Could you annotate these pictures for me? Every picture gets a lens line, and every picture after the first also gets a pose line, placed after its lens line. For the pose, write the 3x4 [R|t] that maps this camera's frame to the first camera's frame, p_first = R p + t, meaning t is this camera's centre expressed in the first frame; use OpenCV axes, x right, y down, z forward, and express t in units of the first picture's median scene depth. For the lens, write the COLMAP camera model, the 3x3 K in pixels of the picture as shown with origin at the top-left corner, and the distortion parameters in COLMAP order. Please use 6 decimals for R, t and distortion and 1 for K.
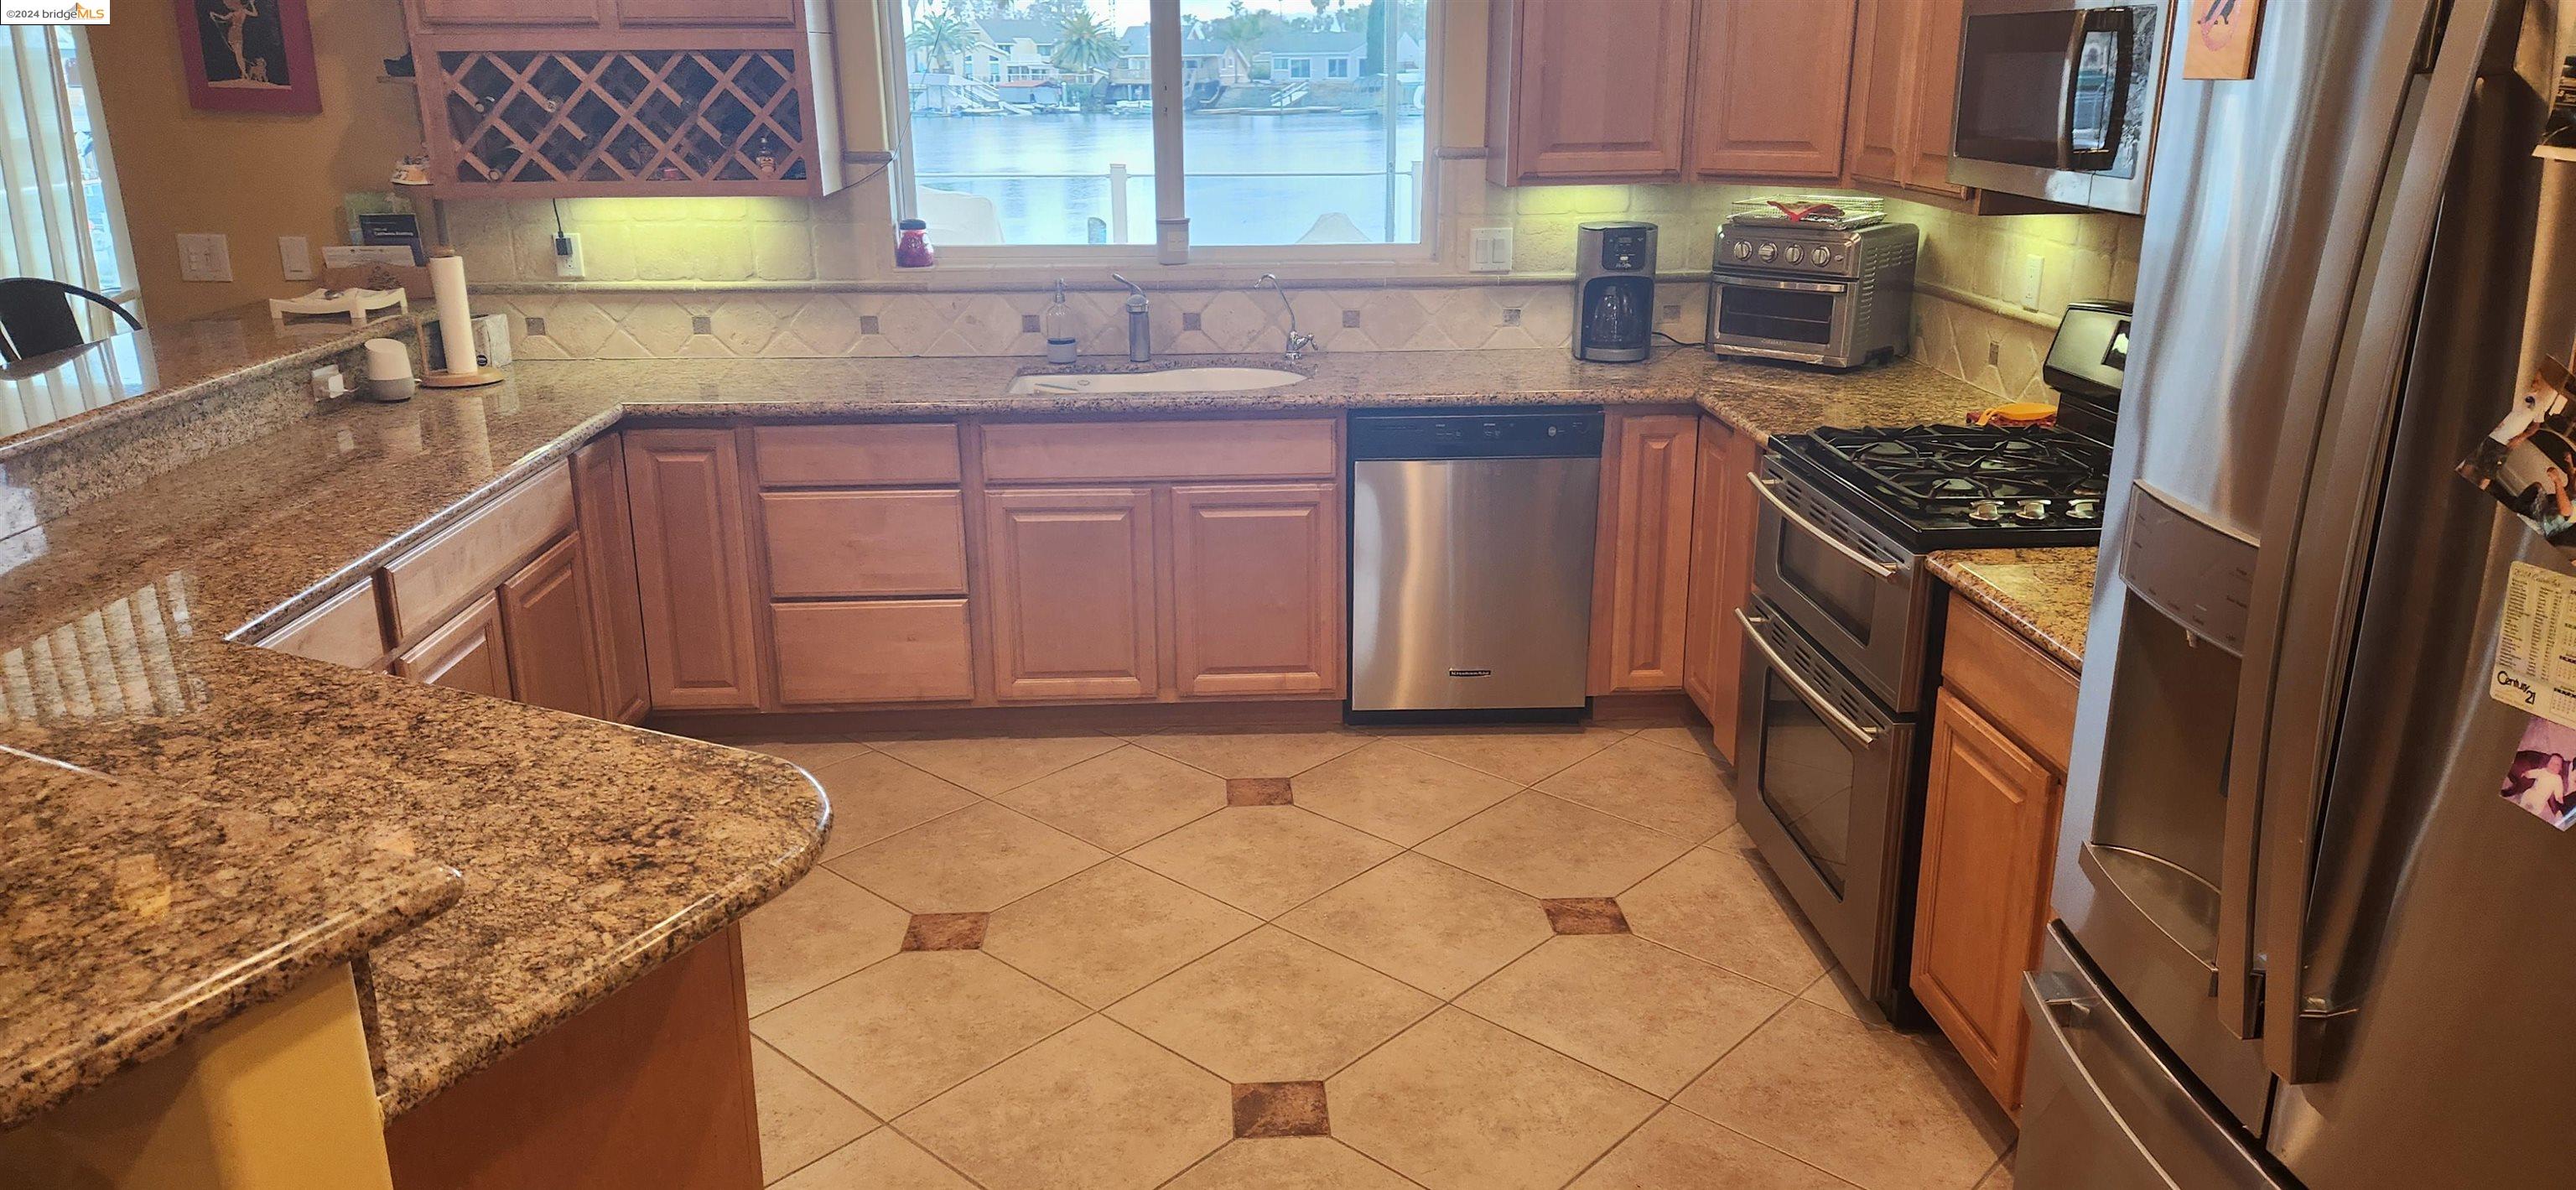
lens RADIAL K [[1714.2, 0, 1280.6], [0, 1714.2, 597.2], [0, 0, 1]] dist [0.091083, -0.087215]
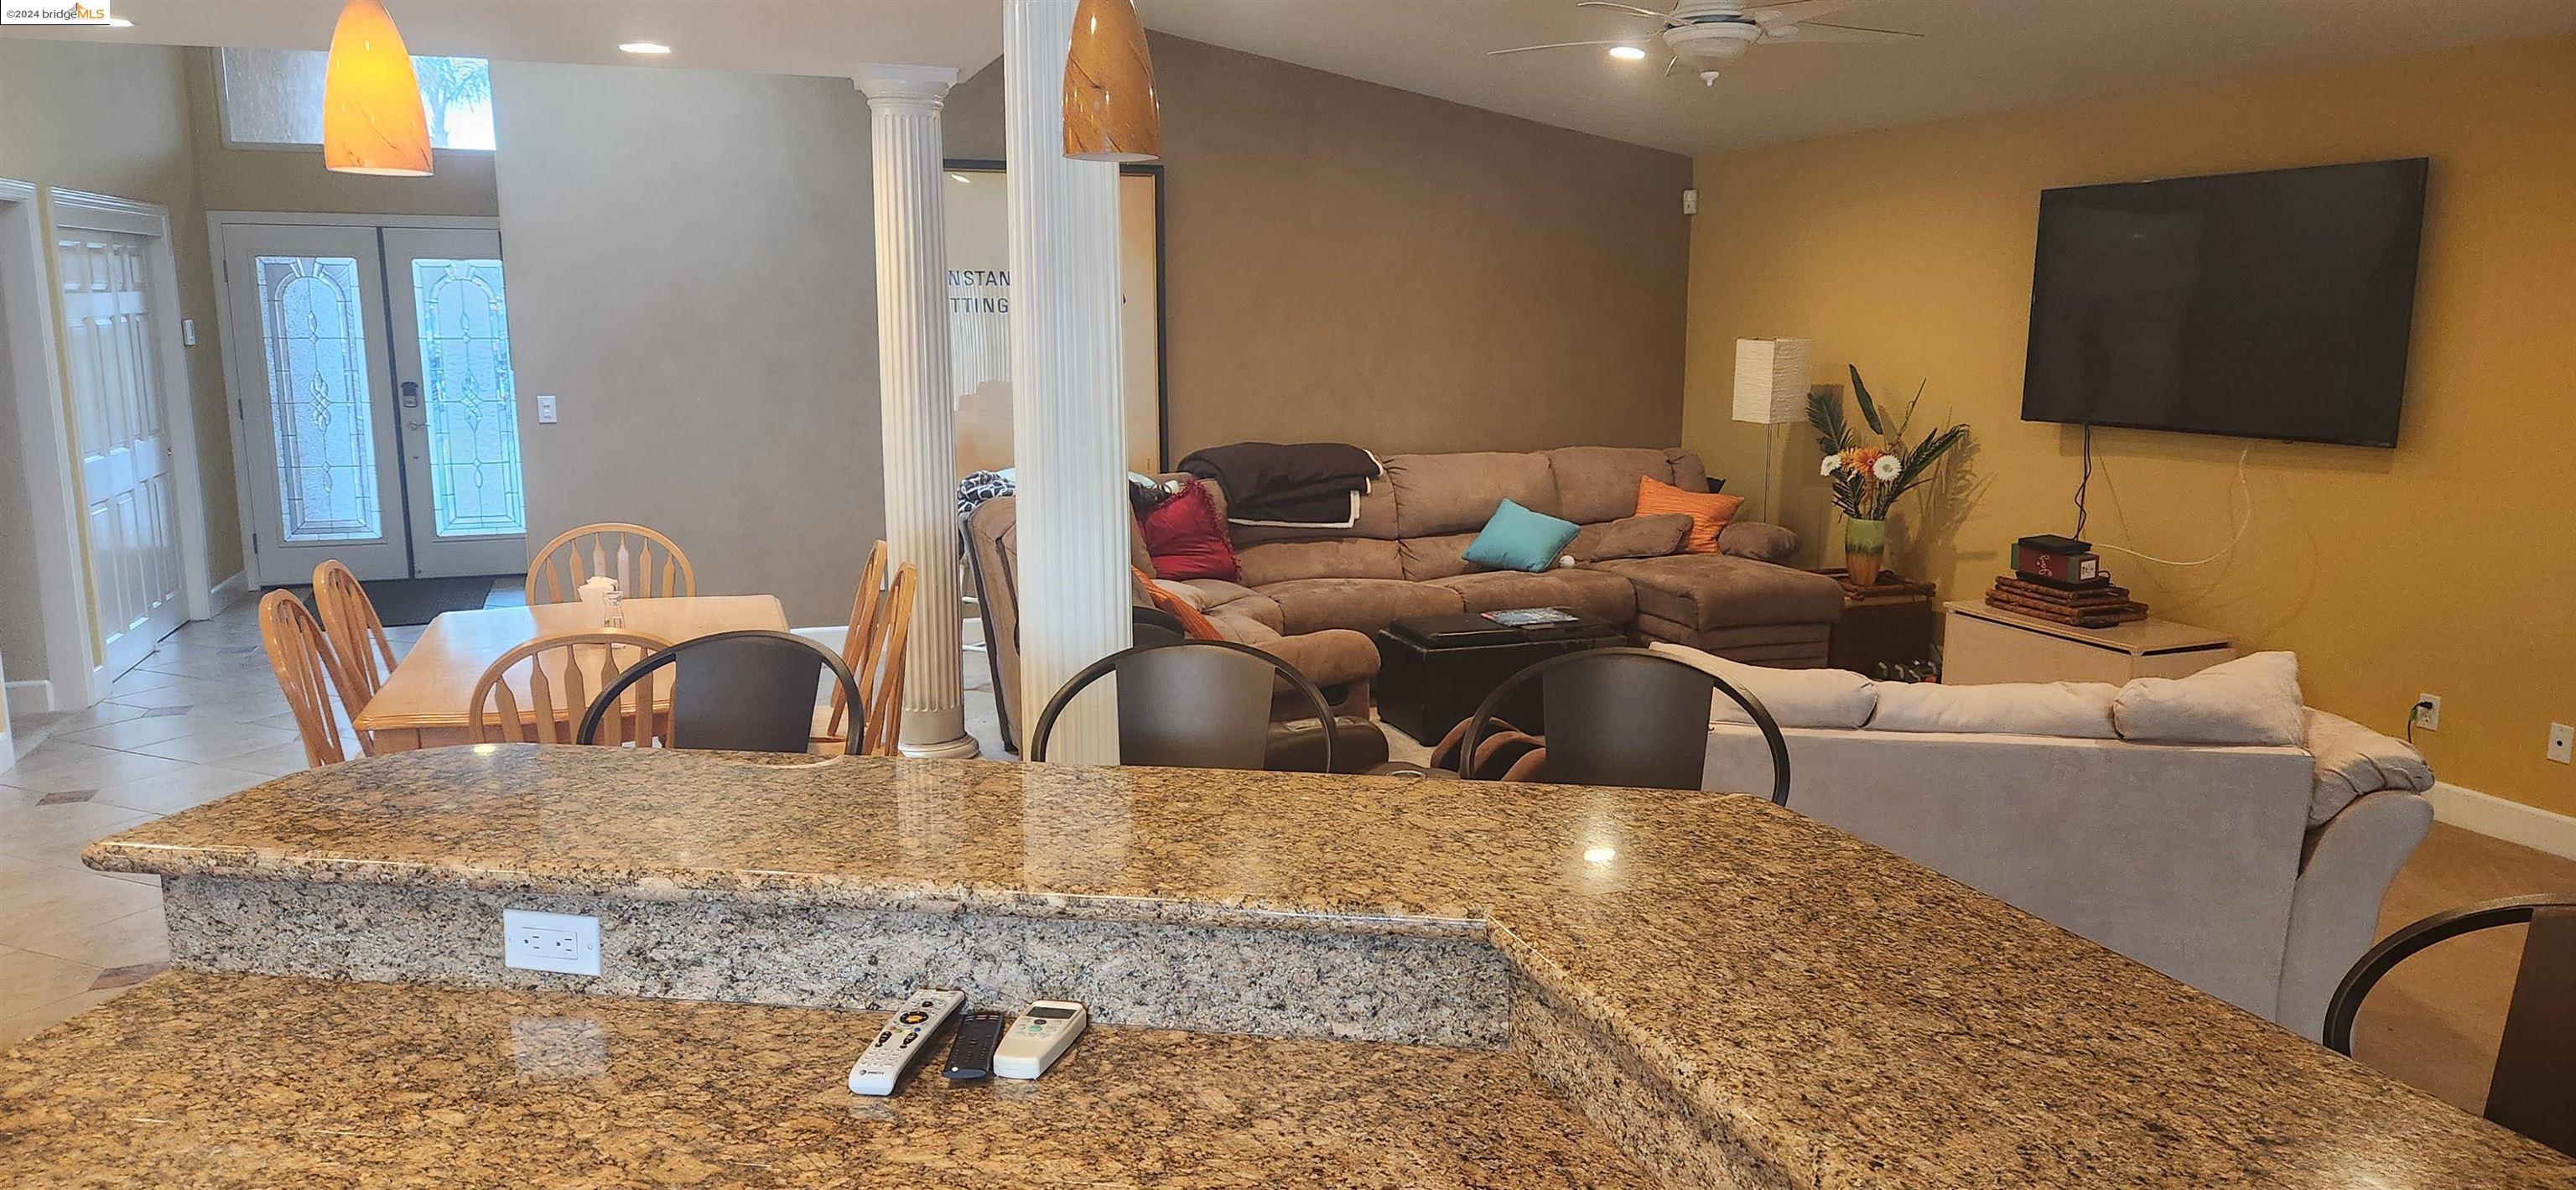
lens RADIAL K [[1714.2, 0, 1306.7], [0, 1714.2, 608.3], [0, 0, 1]] dist [0.091083, -0.087215]
pose [[-0.950315, 0.060562, -0.305343, -0.379900], [-0.085937, 0.891733, 0.444328, -0.290008], [0.299194, 0.448491, -0.842222, 0.924562]]
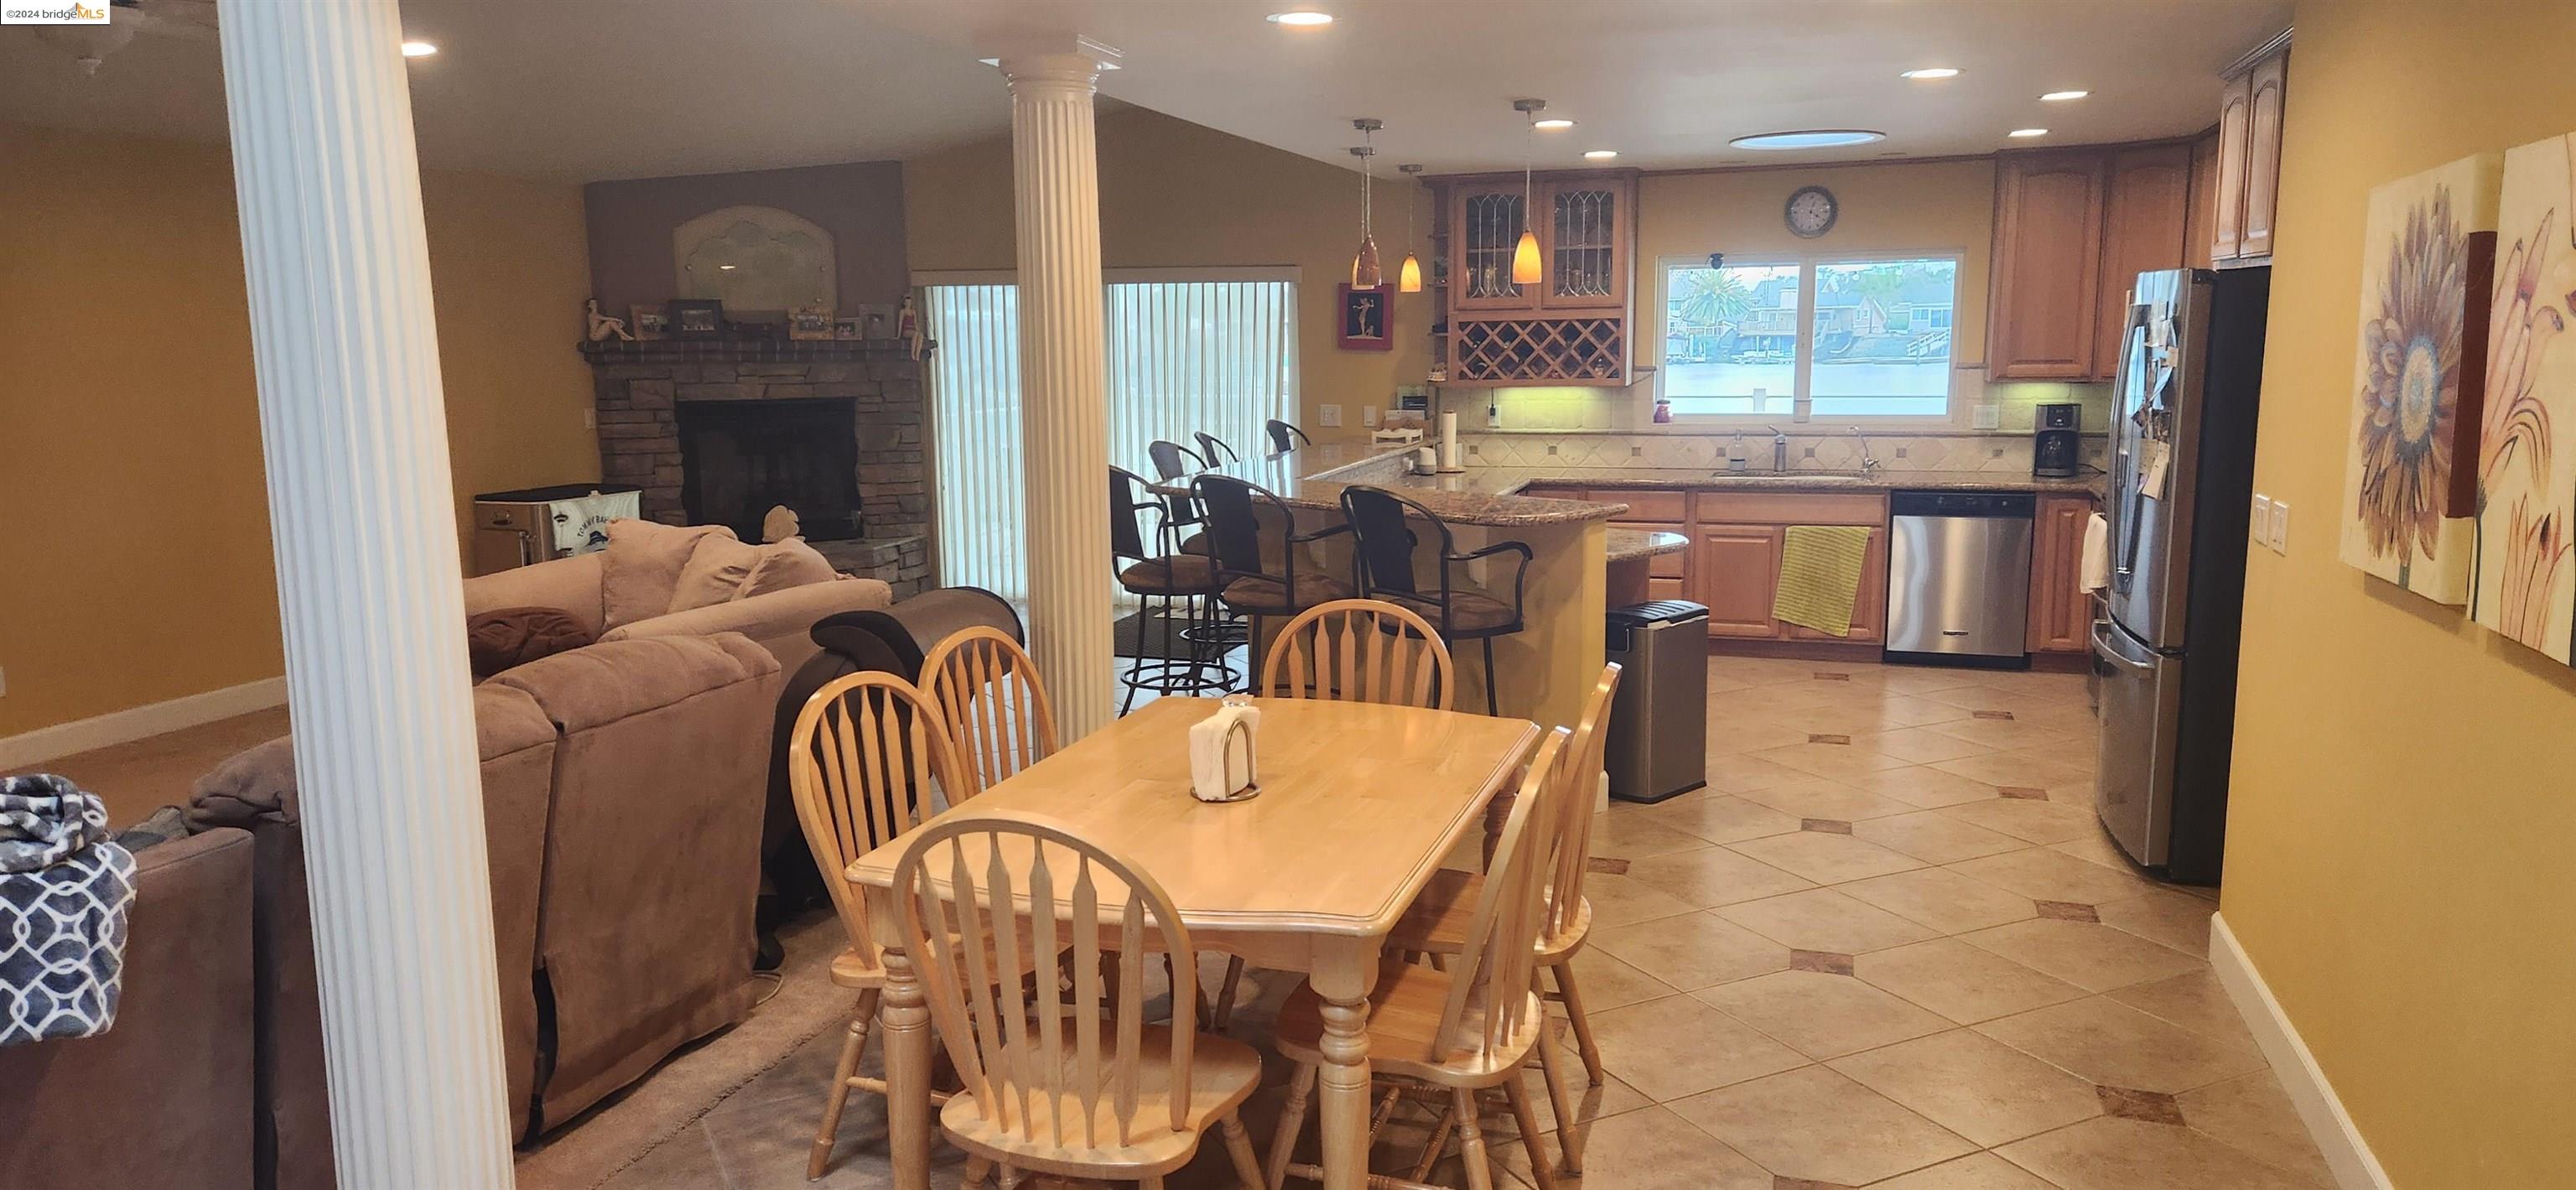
lens RADIAL K [[1714.2, 0, 1274.7], [0, 1714.2, 596.9], [0, 0, 1]] dist [0.091083, -0.087215]
pose [[0.938477, 0.051256, -0.341518, 0.058346], [-0.097946, 0.987821, -0.120896, 0.309415], [0.331162, 0.146908, 0.932067, -1.026800]]
